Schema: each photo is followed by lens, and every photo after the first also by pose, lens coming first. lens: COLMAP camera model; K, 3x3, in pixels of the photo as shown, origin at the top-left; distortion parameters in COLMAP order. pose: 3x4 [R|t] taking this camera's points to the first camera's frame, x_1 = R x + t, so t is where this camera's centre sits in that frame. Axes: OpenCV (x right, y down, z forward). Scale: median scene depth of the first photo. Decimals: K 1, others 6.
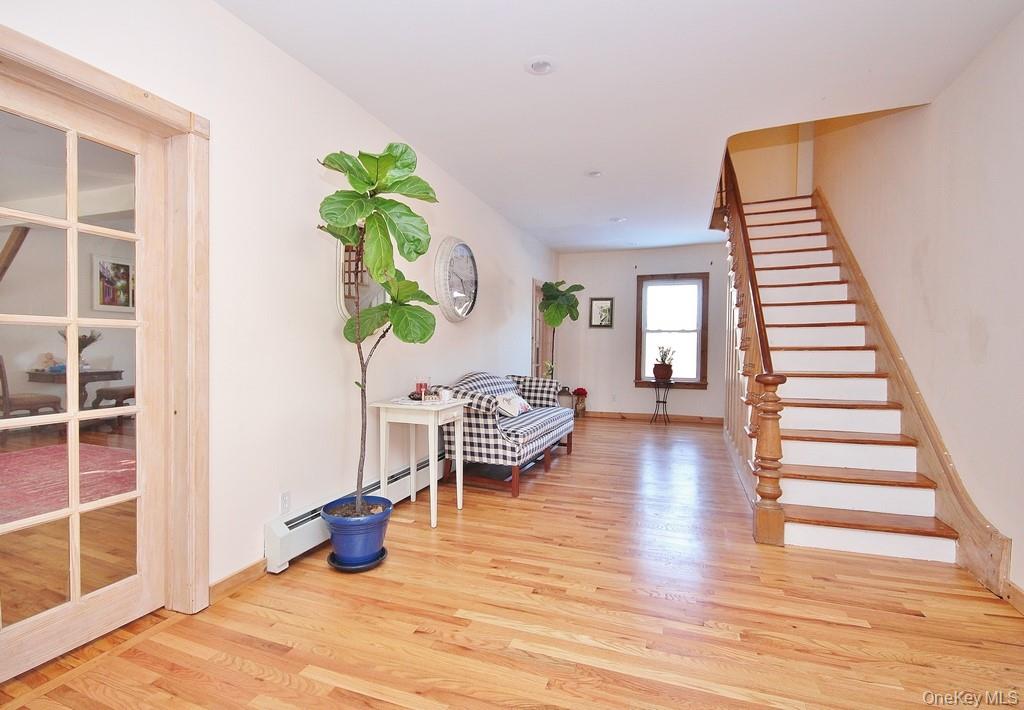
lens RADIAL K [[493.0, 0, 503.1], [0, 493.0, 354.5], [0, 0, 1]] dist [-0.020561, -0.000408]
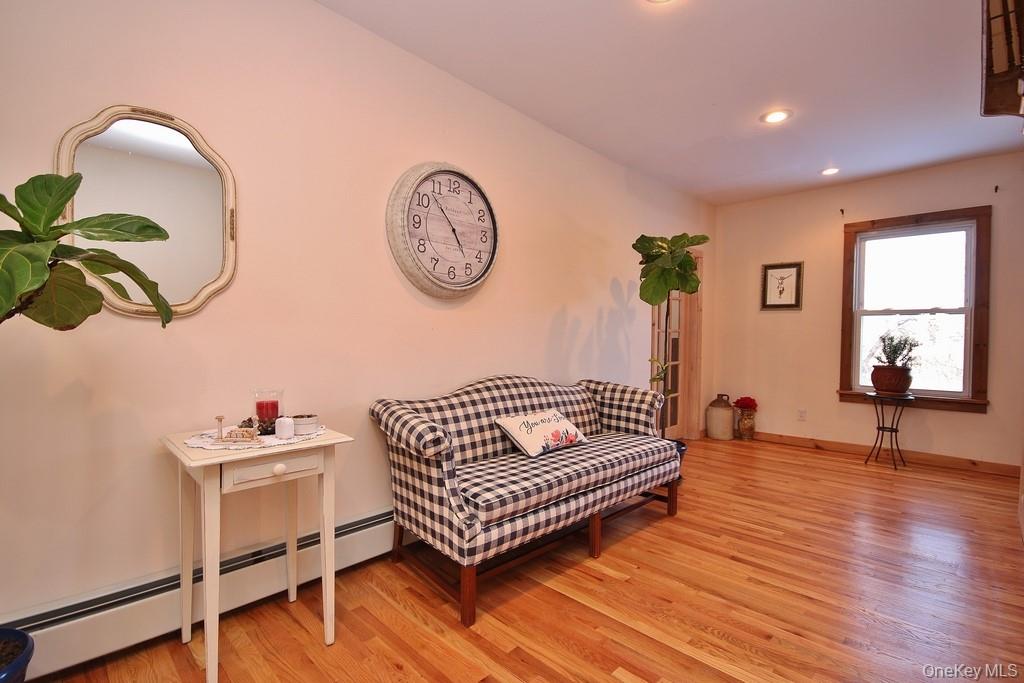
lens RADIAL K [[474.2, 0, 520.8], [0, 474.2, 344.0], [0, 0, 1]] dist [0.007214, -0.002893]
pose [[0.918544, 0.007654, -0.395245, 0.171720], [-0.008739, 0.999961, -0.000945, -0.004340], [0.395222, 0.004322, 0.918575, 0.352805]]
